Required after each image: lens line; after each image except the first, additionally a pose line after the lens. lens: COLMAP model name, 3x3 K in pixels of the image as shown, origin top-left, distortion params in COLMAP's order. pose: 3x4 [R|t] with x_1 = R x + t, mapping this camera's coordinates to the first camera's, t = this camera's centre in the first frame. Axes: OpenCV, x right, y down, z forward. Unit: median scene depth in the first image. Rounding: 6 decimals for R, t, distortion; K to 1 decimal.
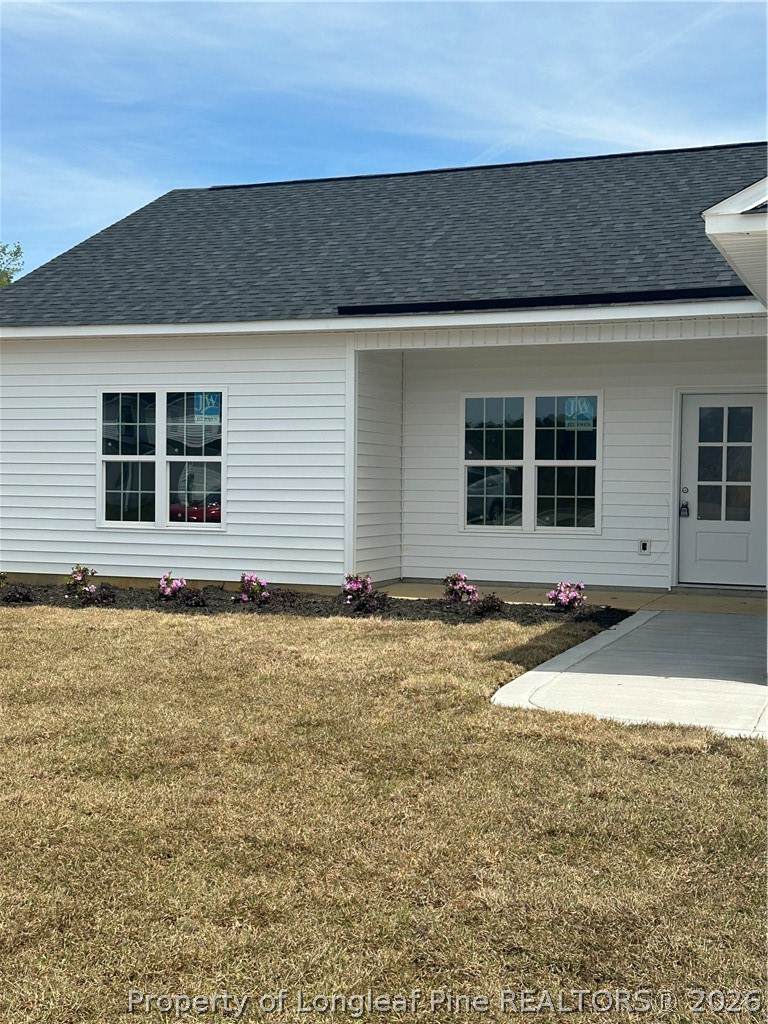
lens RADIAL K [[1330.7, 0, 384.0], [0, 1330.7, 512.0], [0, 0, 1]] dist [0.183978, -0.025825]
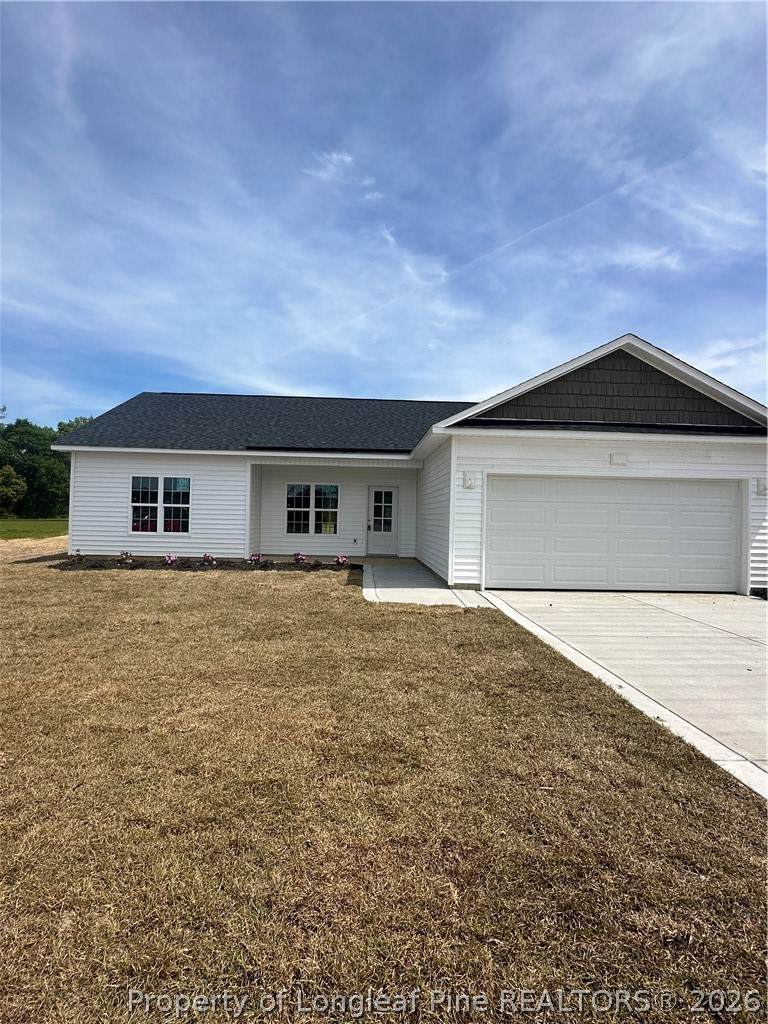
lens RADIAL K [[503.9, 0, 384.0], [0, 503.9, 512.0], [0, 0, 1]] dist [-0.000621, -0.000026]
pose [[0.918440, 0.014556, 0.395293, -0.159988], [-0.003220, 0.999565, -0.029326, -0.003304], [-0.395548, 0.025662, 0.918087, 0.031677]]
